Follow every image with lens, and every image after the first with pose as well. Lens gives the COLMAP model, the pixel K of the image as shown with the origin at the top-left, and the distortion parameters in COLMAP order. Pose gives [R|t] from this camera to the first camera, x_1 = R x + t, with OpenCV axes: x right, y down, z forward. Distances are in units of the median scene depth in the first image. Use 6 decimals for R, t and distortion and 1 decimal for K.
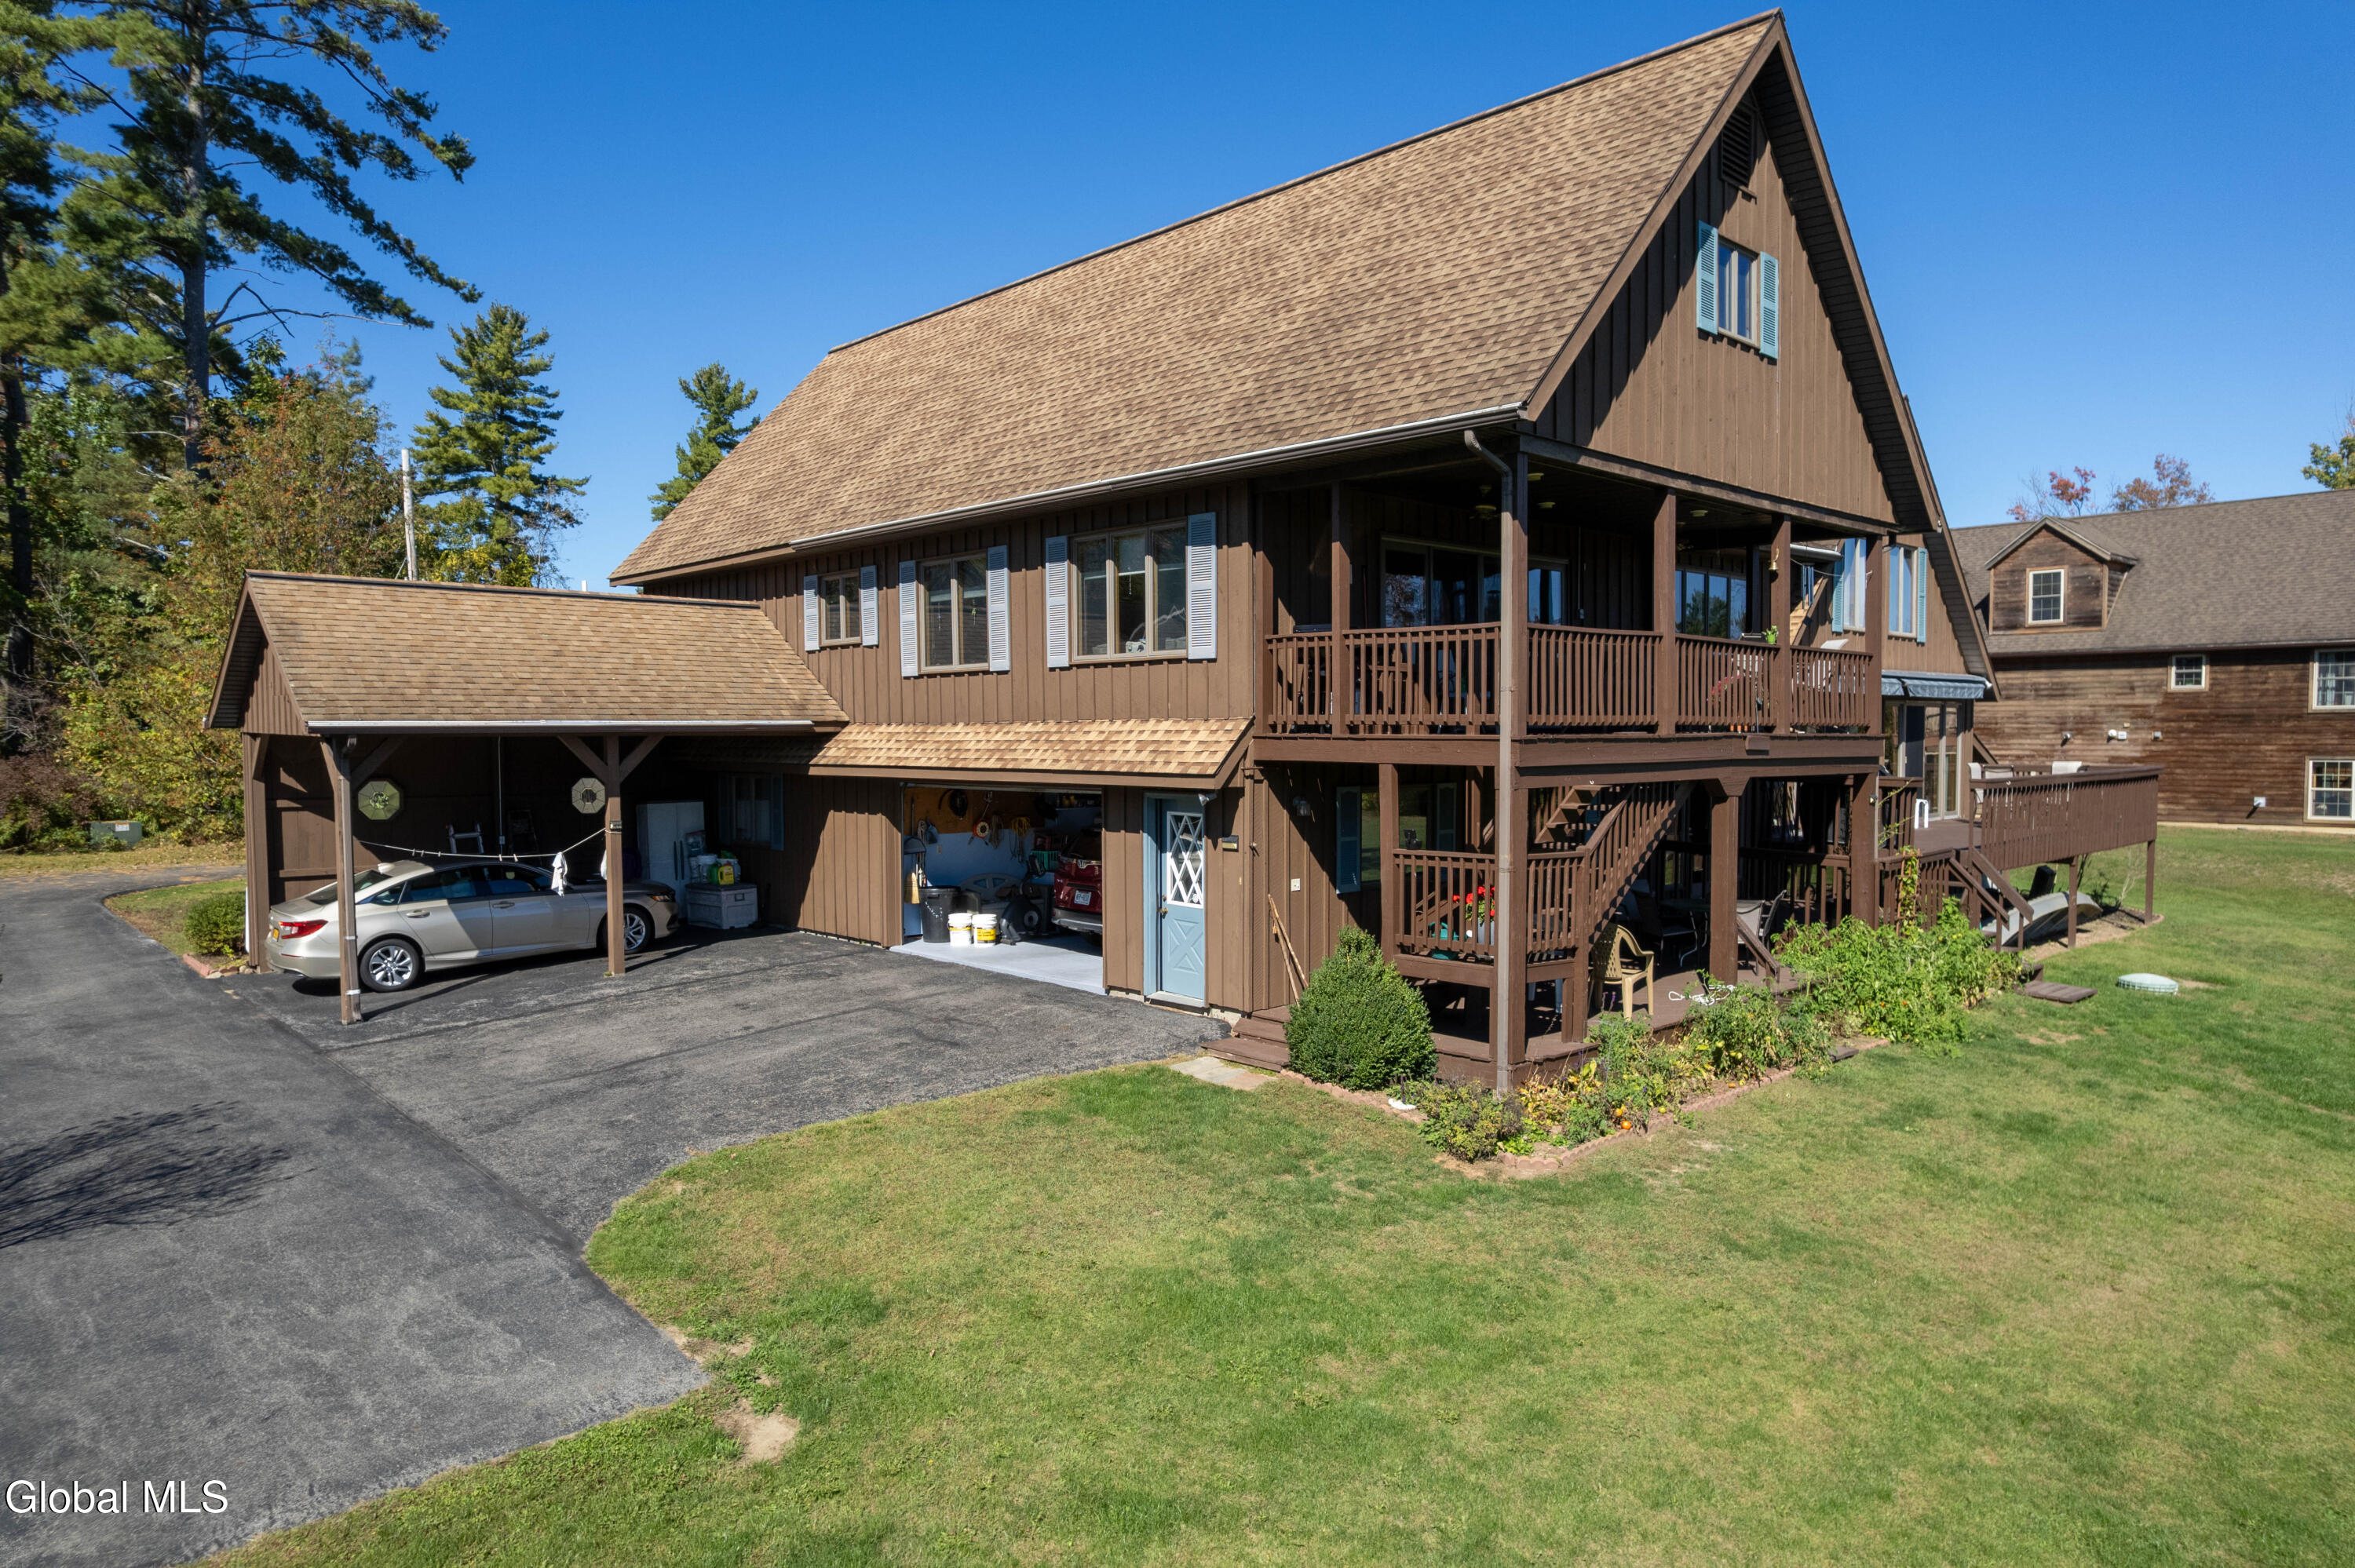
lens RADIAL K [[1504.6, 0, 1181.5], [0, 1504.6, 823.5], [0, 0, 1]] dist [-0.088845, 0.074866]
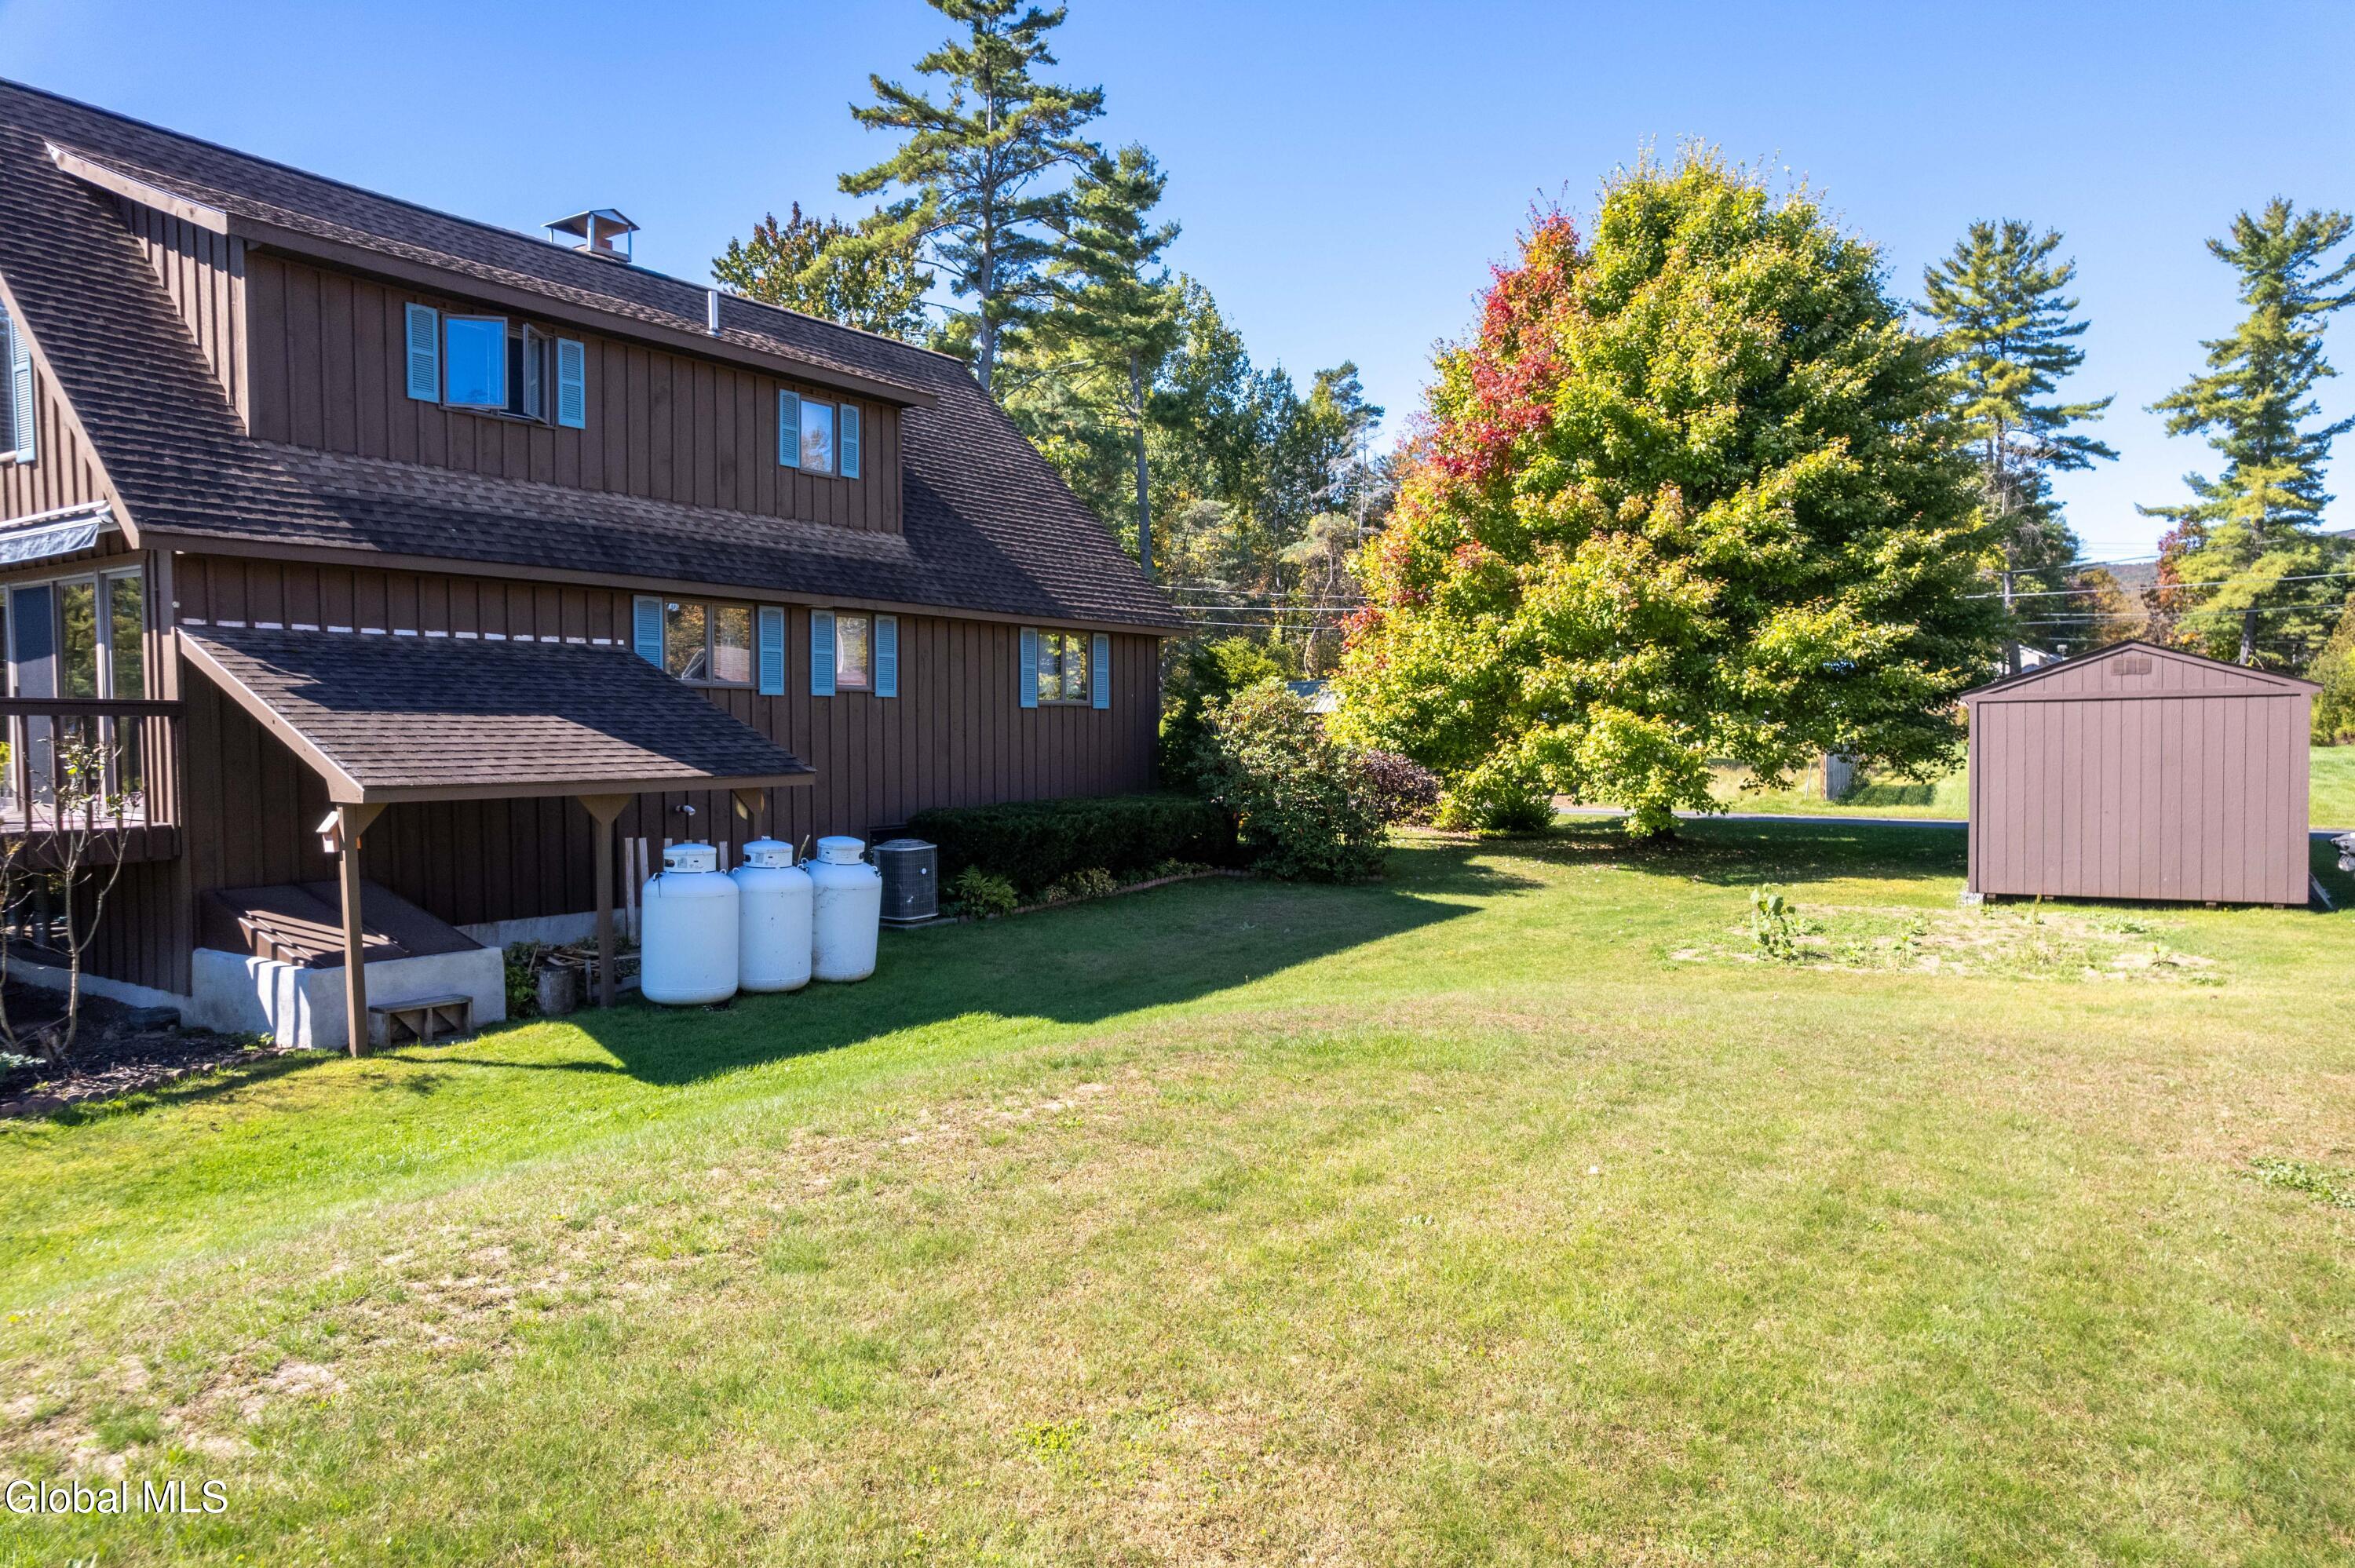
lens RADIAL K [[1553.6, 0, 1177.5], [0, 1553.6, 784.0], [0, 0, 1]] dist [-0.091711, 0.093005]
pose [[0.245314, 0.030910, -0.968951, 0.671299], [-0.053842, 0.998383, 0.018217, -0.024817], [0.967947, 0.047701, 0.246582, 0.744047]]
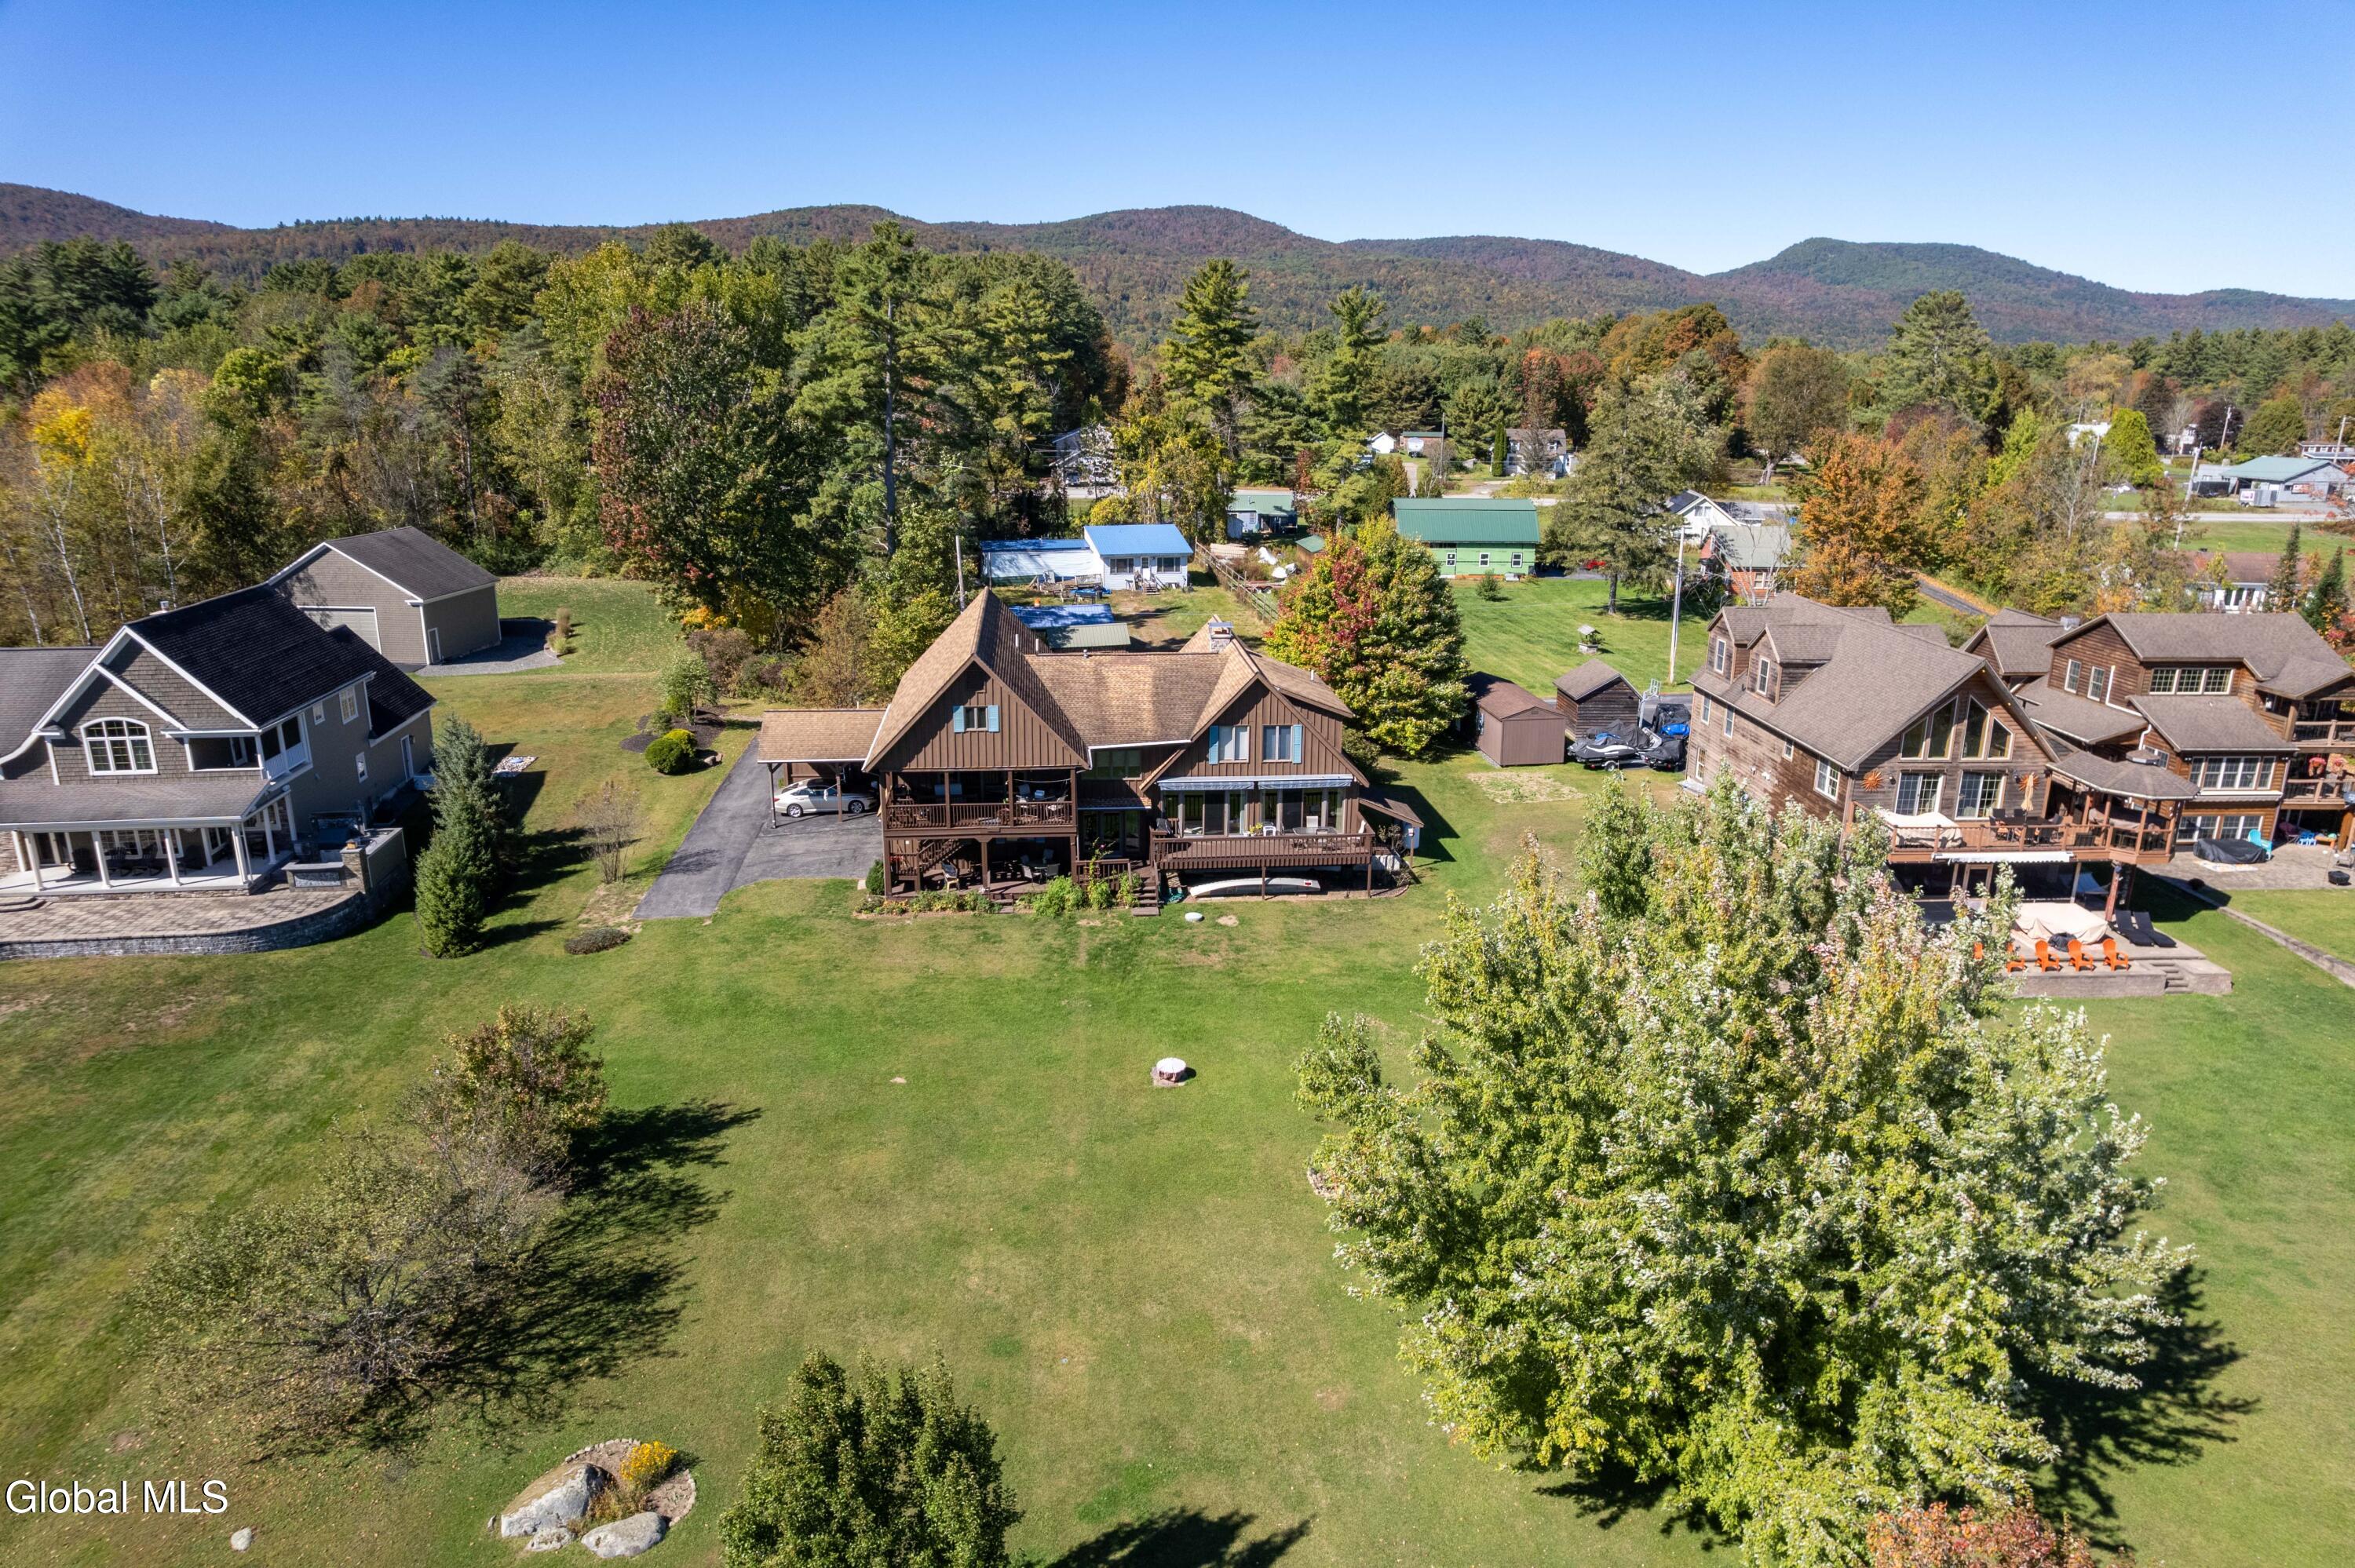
lens RADIAL K [[1499.3, 0, 1181.0], [0, 1499.3, 821.6], [0, 0, 1]] dist [-0.081659, 0.071260]
pose [[0.792219, 0.185416, -0.581387, 1.079585], [-0.047280, 0.968508, 0.244451, -0.373420], [0.608403, -0.166171, 0.776037, -0.608583]]
